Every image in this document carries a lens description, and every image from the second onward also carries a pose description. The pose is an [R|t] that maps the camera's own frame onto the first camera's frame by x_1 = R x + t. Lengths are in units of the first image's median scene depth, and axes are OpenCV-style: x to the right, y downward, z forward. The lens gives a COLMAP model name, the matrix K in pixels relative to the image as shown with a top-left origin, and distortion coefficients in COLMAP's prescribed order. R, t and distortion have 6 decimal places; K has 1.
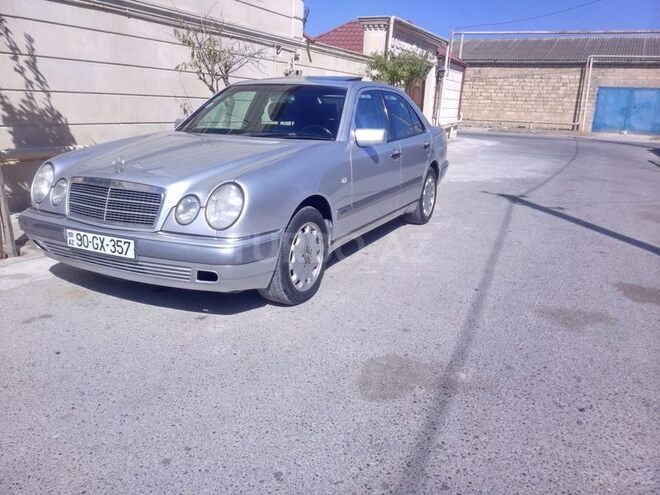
lens RADIAL K [[526.5, 0, 330.0], [0, 526.5, 247.5], [0, 0, 1]] dist [0.095469, -0.142139]
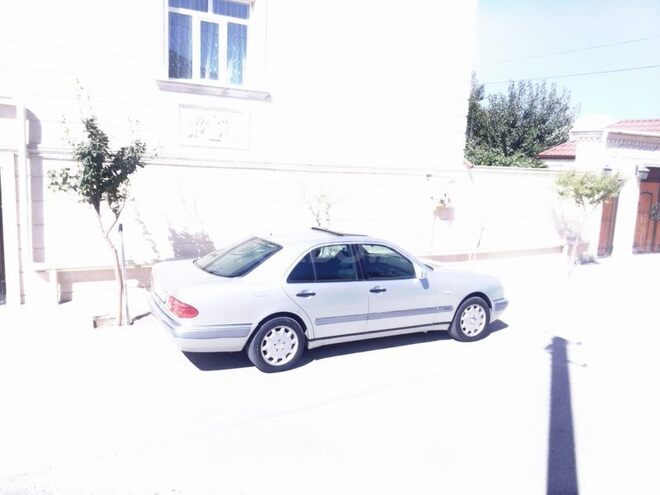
lens RADIAL K [[526.5, 0, 330.0], [0, 526.5, 247.5], [0, 0, 1]] dist [0.095469, -0.142139]
pose [[0.809415, 0.014880, -0.587049, 0.566707], [-0.131248, 0.978975, -0.156149, -0.022719], [0.572382, 0.203438, 0.794350, 0.005232]]
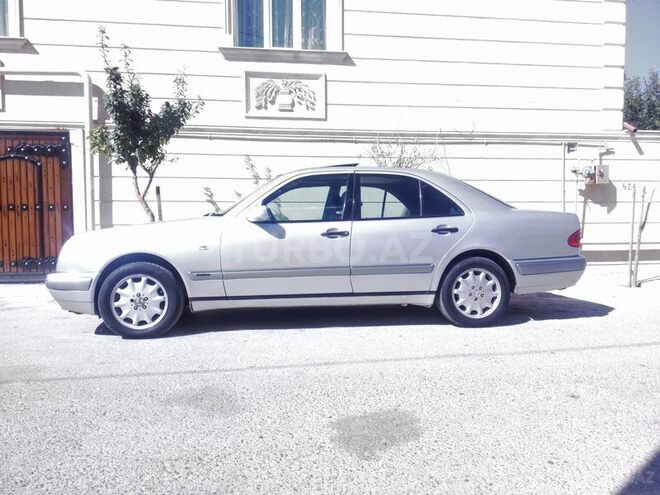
lens RADIAL K [[526.5, 0, 330.0], [0, 526.5, 247.5], [0, 0, 1]] dist [0.095469, -0.142139]
pose [[0.549171, 0.003809, -0.835701, 0.613763], [-0.193803, 0.973310, -0.122918, -0.020700], [0.812928, 0.229464, 0.535251, 0.308660]]
